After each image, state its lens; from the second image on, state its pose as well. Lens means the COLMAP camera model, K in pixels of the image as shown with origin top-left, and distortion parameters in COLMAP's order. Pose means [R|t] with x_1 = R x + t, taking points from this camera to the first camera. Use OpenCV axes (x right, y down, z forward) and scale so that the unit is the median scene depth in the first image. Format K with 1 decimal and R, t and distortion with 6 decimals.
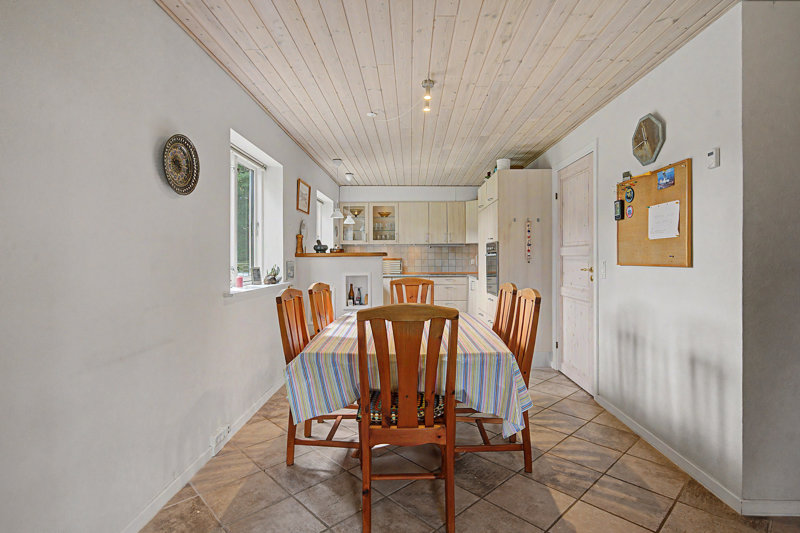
lens RADIAL K [[407.4, 0, 399.8], [0, 407.4, 261.1], [0, 0, 1]] dist [0.000659, -0.000015]
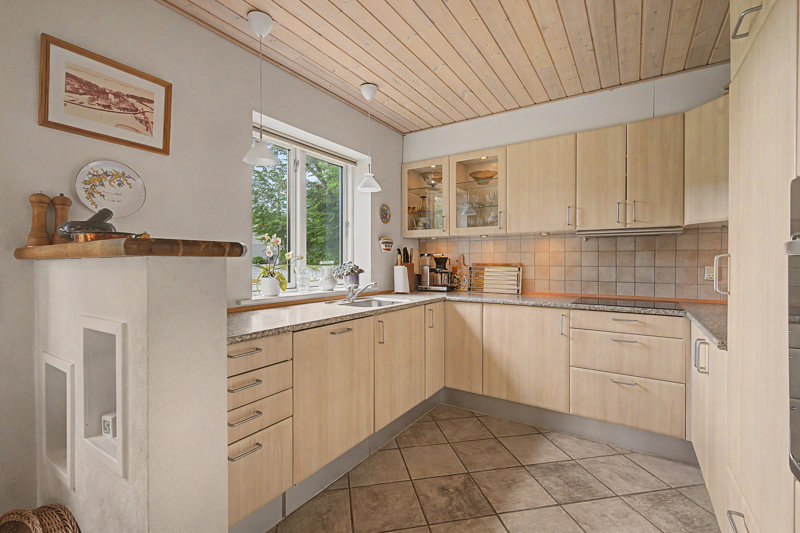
lens RADIAL K [[357.0, 0, 399.4], [0, 357.0, 264.8], [0, 0, 1]] dist [0.003350, 0.000430]
pose [[0.851032, 0.009214, -0.525032, 0.111374], [-0.008393, 0.999957, 0.003945, -0.005763], [0.525046, 0.001049, 0.851073, 0.578813]]
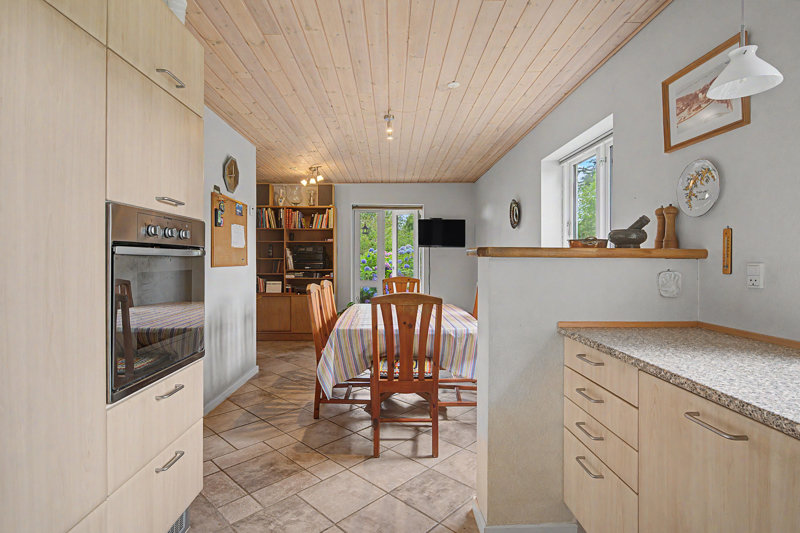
lens RADIAL K [[407.4, 0, 398.6], [0, 407.4, 261.3], [0, 0, 1]] dist [0.000659, -0.000015]
pose [[-0.998890, 0.001705, -0.047082, 0.040467], [0.001088, 0.999913, 0.013126, -0.008568], [0.047101, 0.013061, -0.998805, 0.914717]]
